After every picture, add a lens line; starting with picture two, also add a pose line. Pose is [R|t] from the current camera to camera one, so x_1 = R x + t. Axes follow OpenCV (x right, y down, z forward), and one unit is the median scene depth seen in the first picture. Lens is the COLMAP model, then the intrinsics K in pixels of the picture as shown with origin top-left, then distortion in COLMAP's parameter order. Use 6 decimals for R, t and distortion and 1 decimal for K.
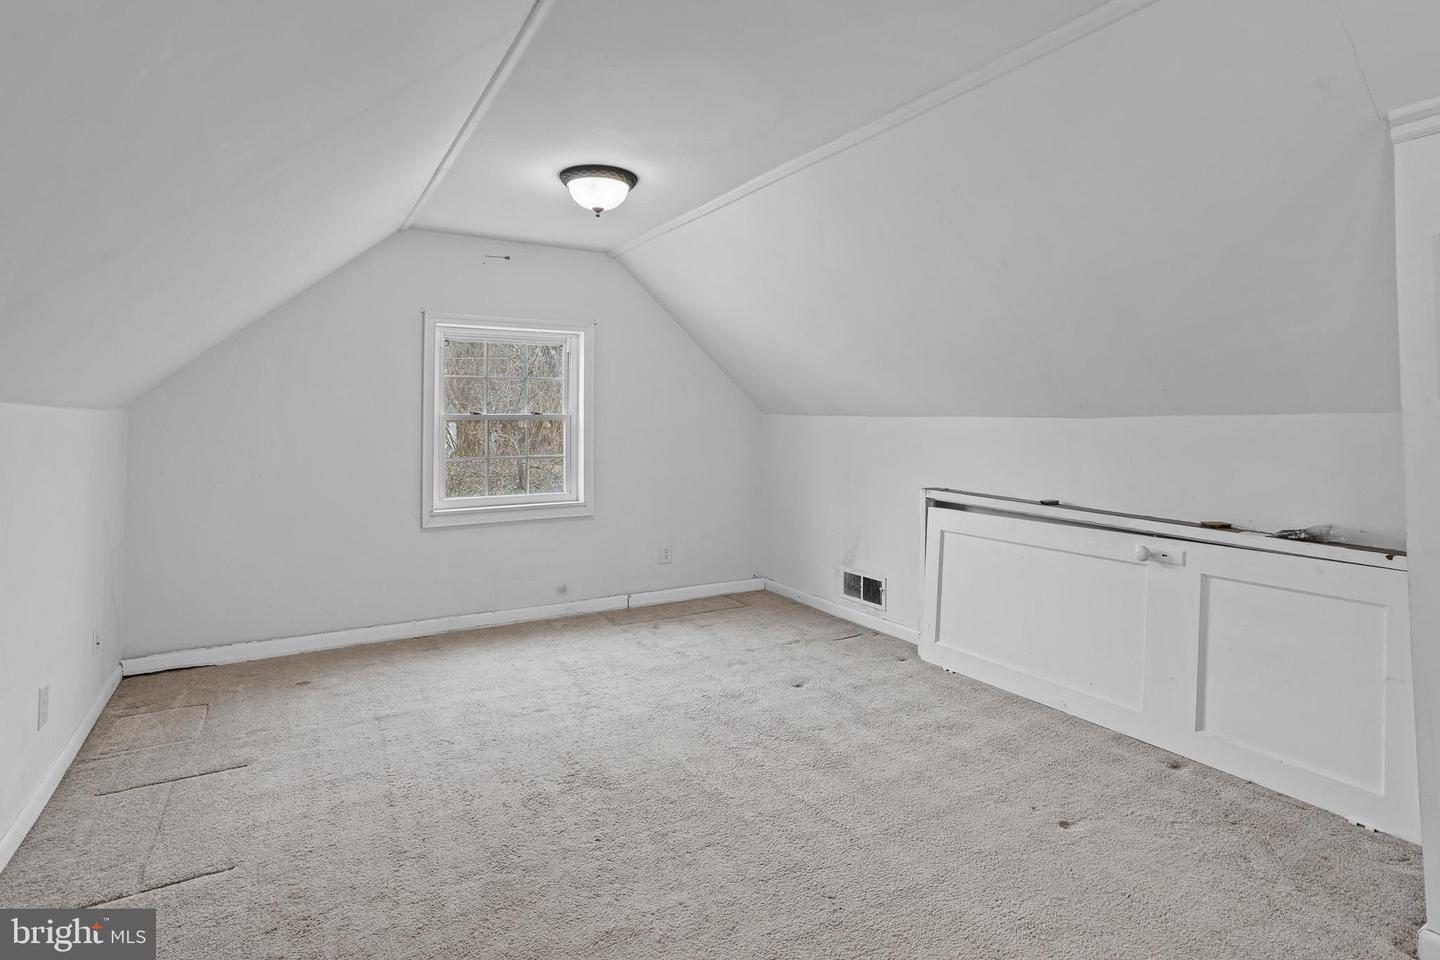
lens RADIAL K [[724.0, 0, 718.9], [0, 724.0, 429.0], [0, 0, 1]] dist [-0.047041, 0.029683]
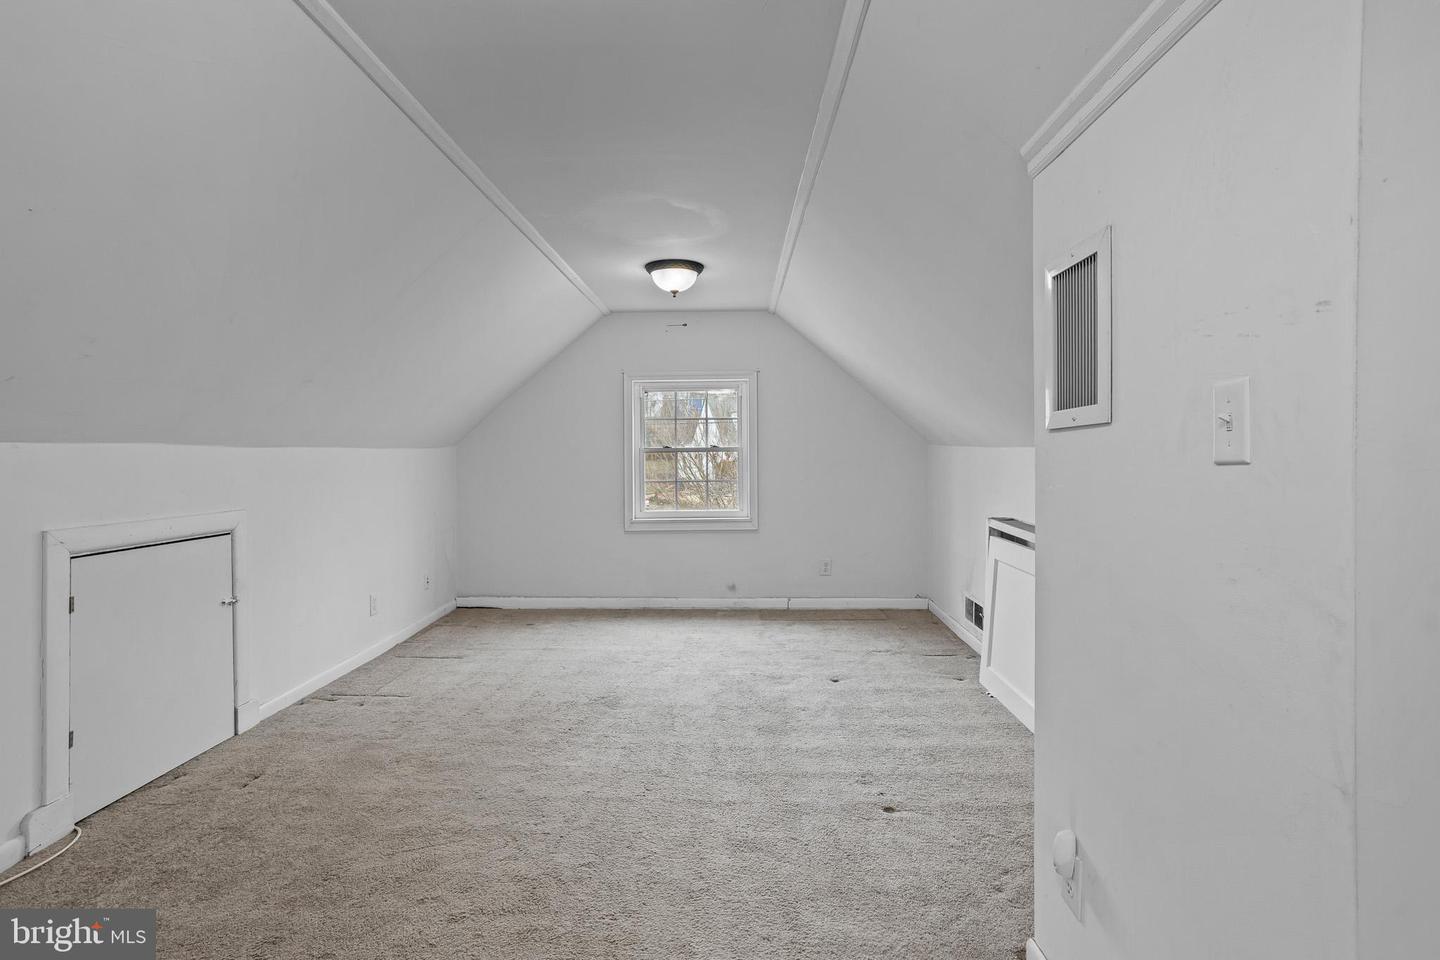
lens RADIAL K [[707.3, 0, 716.3], [0, 707.3, 468.7], [0, 0, 1]] dist [-0.046676, 0.030084]
pose [[0.836768, 0.005205, -0.547533, 0.590504], [0.003479, 0.999884, 0.014822, -0.001714], [0.547547, -0.014307, 0.836653, -0.048965]]
